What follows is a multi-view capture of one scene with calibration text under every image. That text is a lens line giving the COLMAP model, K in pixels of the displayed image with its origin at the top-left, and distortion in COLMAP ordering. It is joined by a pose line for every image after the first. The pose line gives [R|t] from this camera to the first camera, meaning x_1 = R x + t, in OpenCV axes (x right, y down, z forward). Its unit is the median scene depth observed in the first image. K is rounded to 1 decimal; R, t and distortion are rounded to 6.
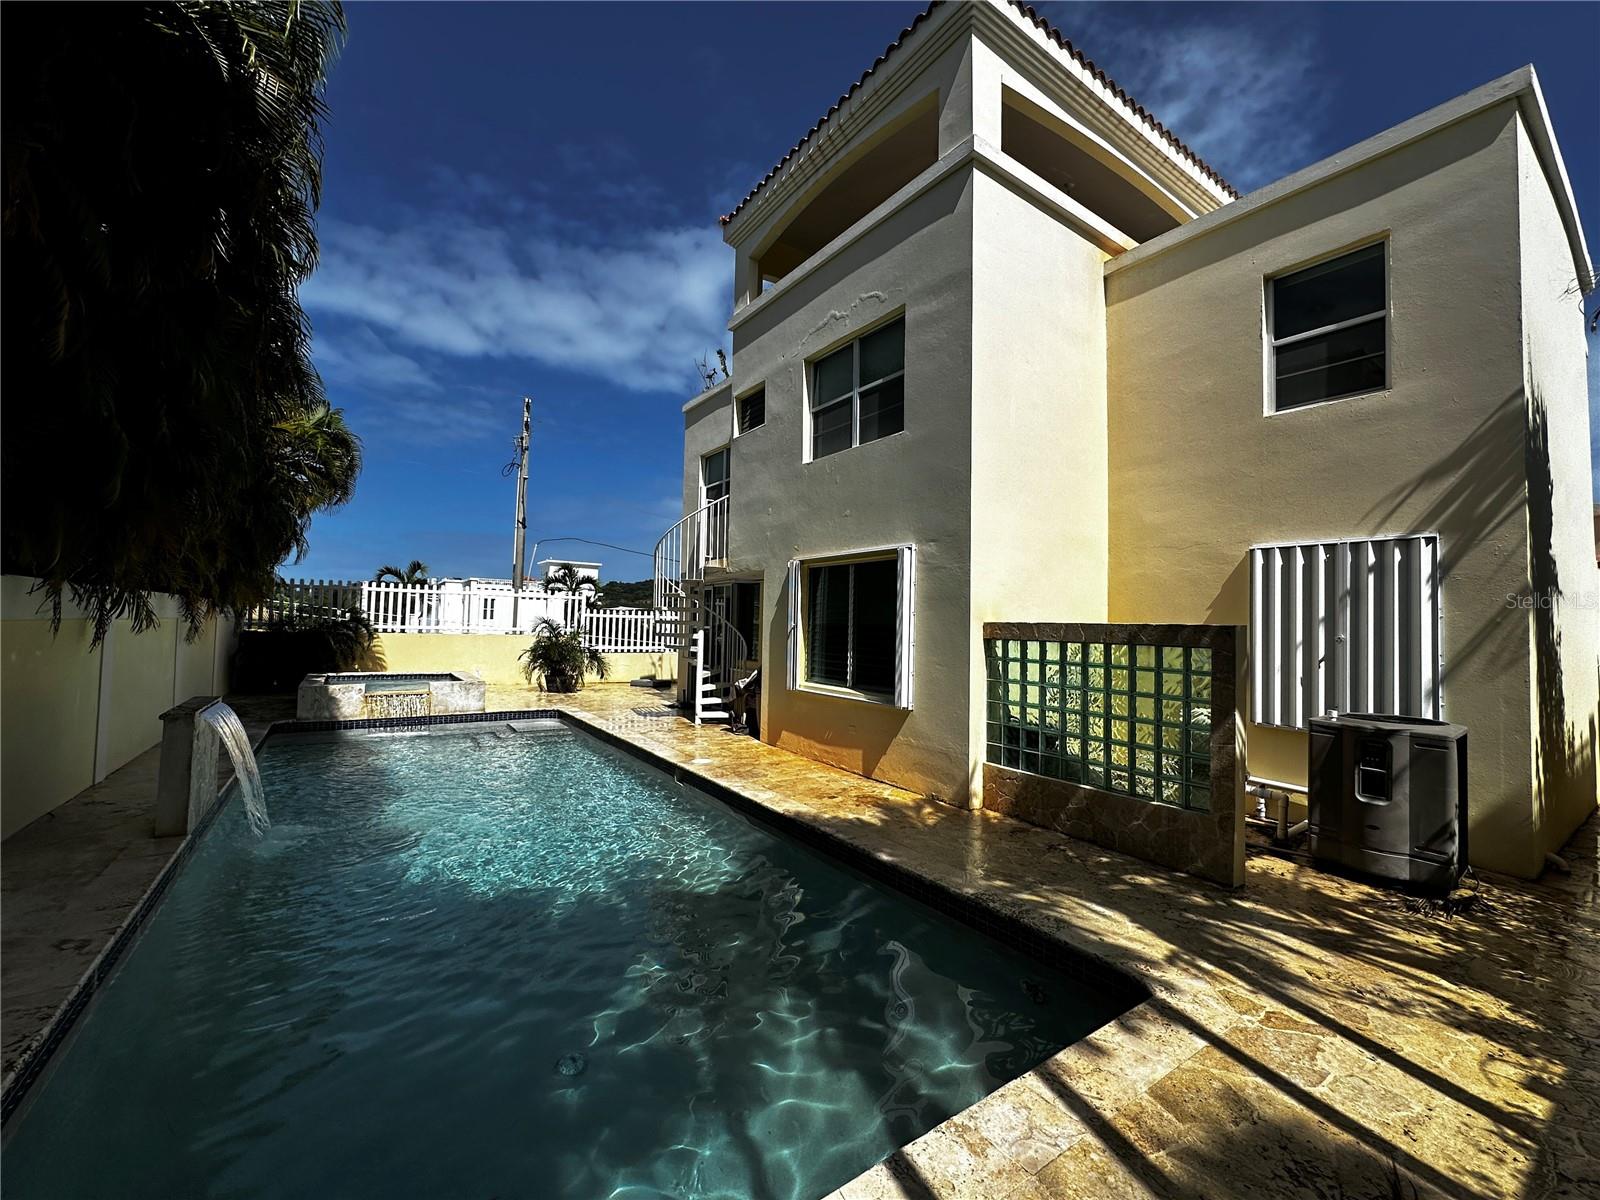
lens RADIAL K [[640.3, 0, 791.3], [0, 640.3, 587.4], [0, 0, 1]] dist [-0.005838, 0.000994]
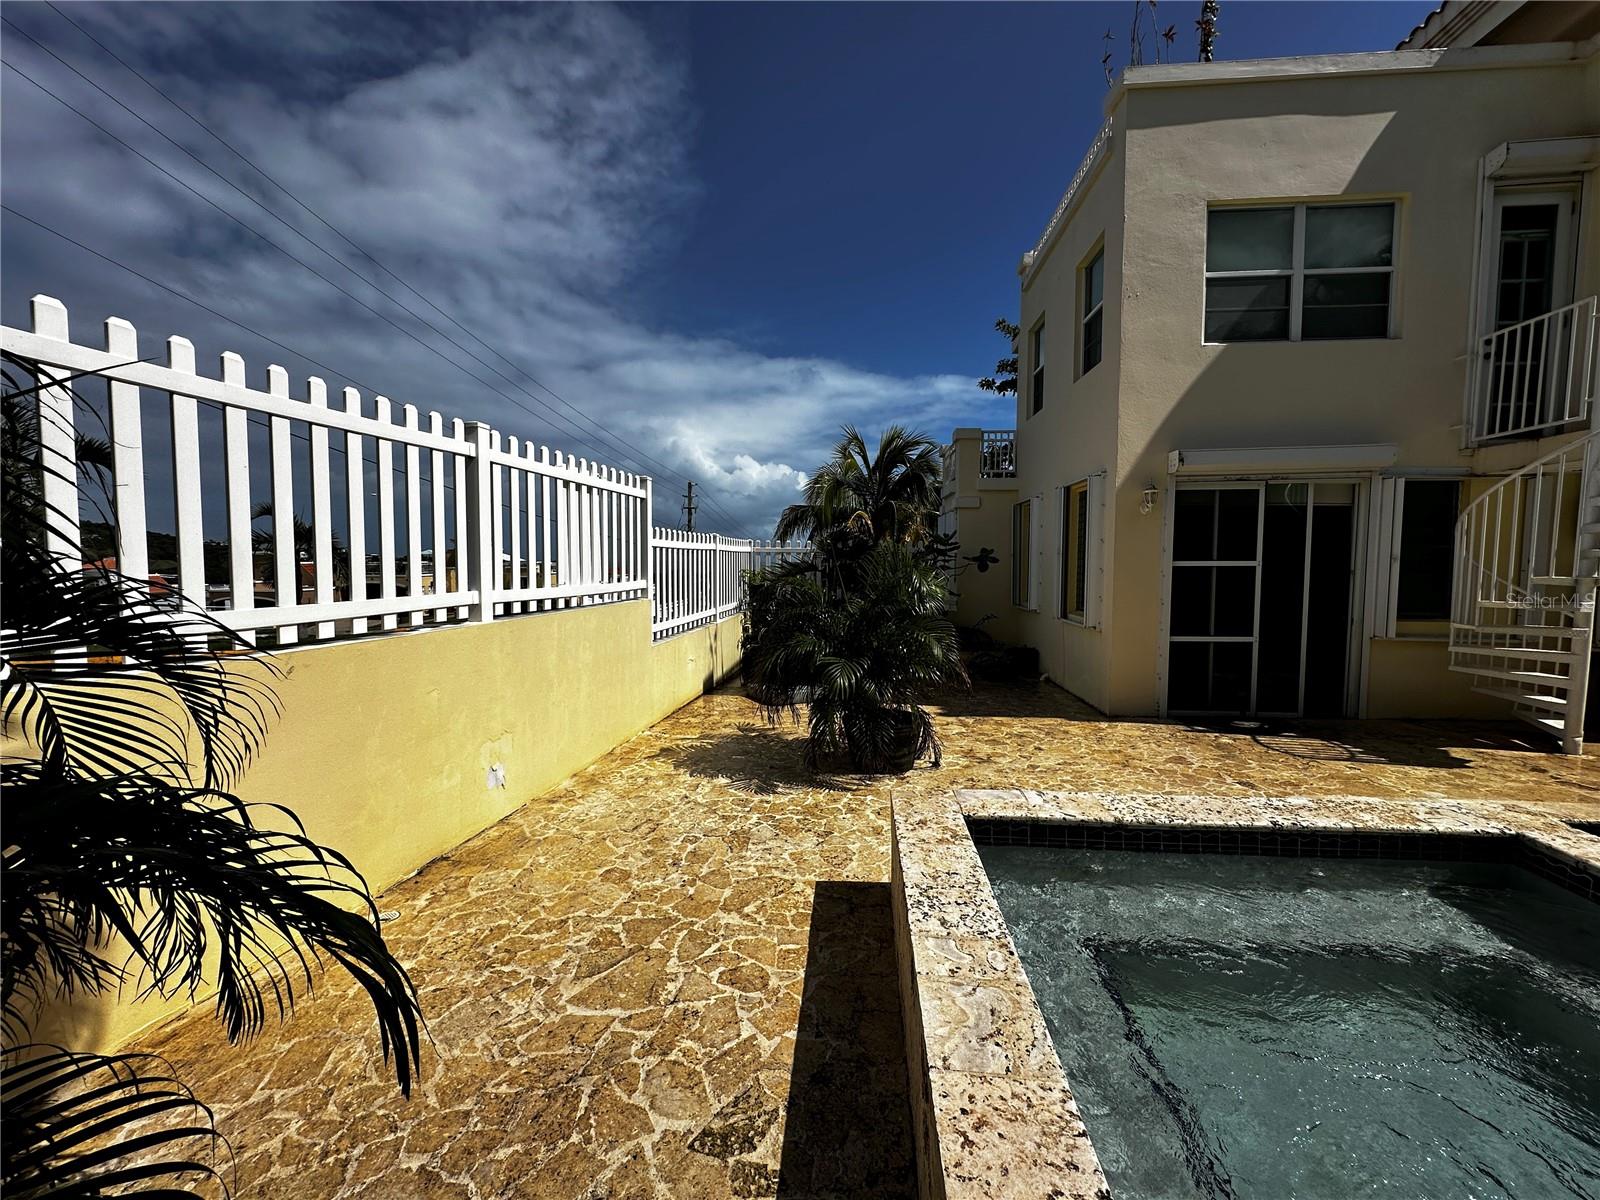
lens RADIAL K [[640.3, 0, 799.4], [0, 640.3, 600.8], [0, 0, 1]] dist [-0.005838, 0.000994]
pose [[0.644484, -0.059648, 0.762287, -1.219865], [-0.028812, 0.994350, 0.102165, 0.078664], [-0.764075, -0.087807, 0.639124, 1.534211]]
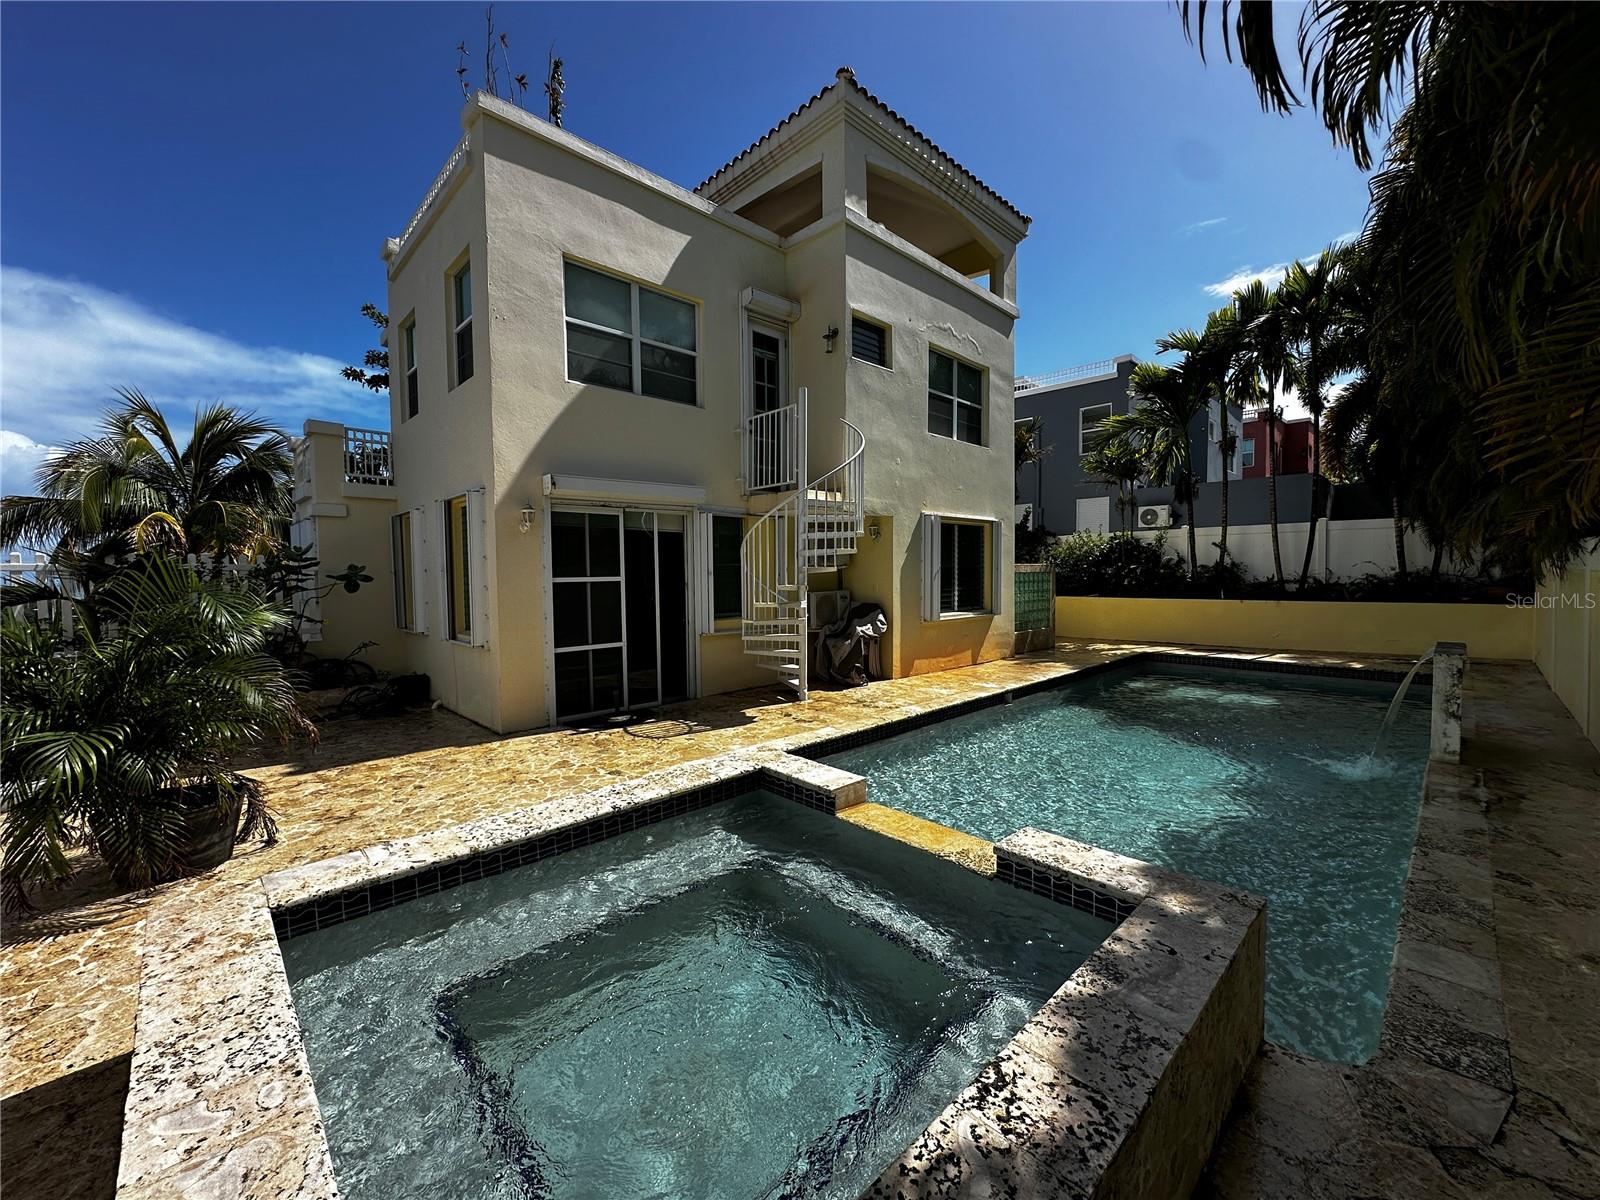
lens RADIAL K [[640.3, 0, 799.6], [0, 640.3, 601.6], [0, 0, 1]] dist [-0.005838, 0.000994]
pose [[-0.159360, -0.053681, 0.985760, -1.200741], [-0.037350, 0.998133, 0.048317, 0.075740], [-0.986514, -0.029118, -0.161068, 1.503318]]
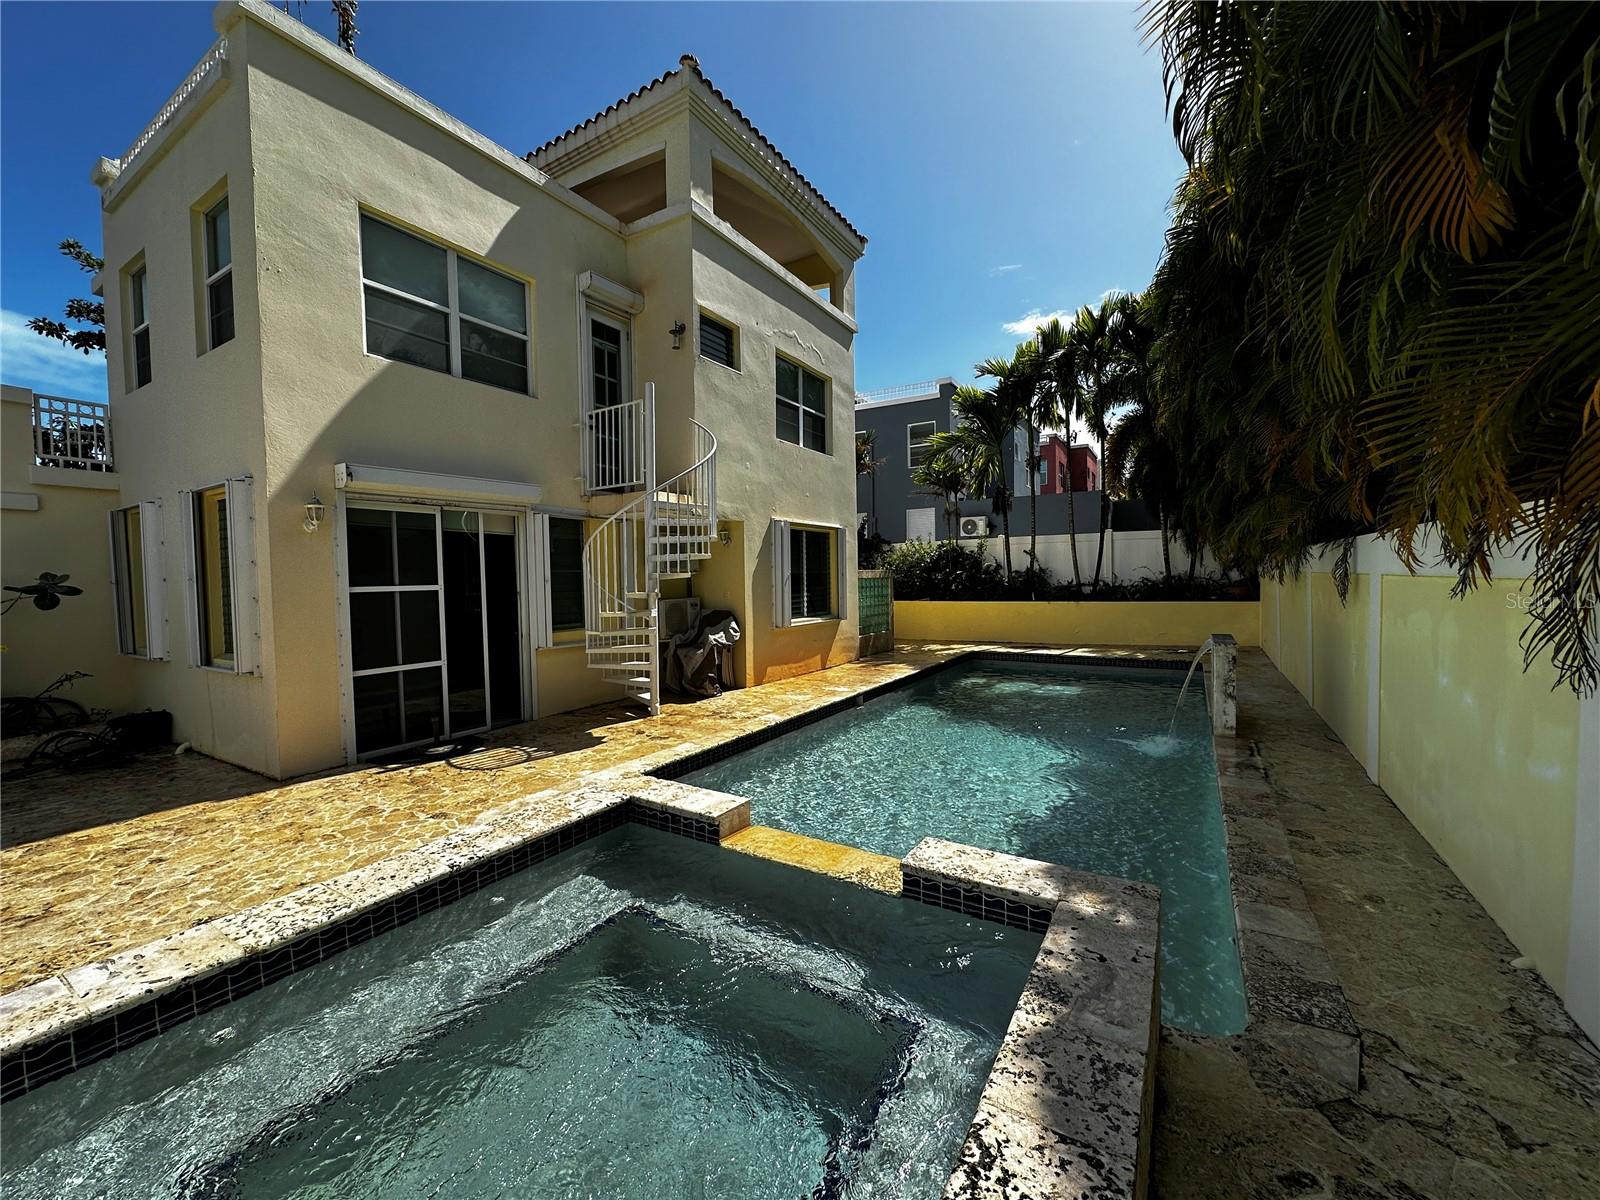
lens RADIAL K [[640.3, 0, 800.8], [0, 640.3, 602.0], [0, 0, 1]] dist [-0.005838, 0.000994]
pose [[-0.404572, -0.037909, 0.913720, -1.159784], [-0.029910, 0.999154, 0.028211, 0.079130], [-0.914017, -0.015916, -0.405363, 1.520291]]
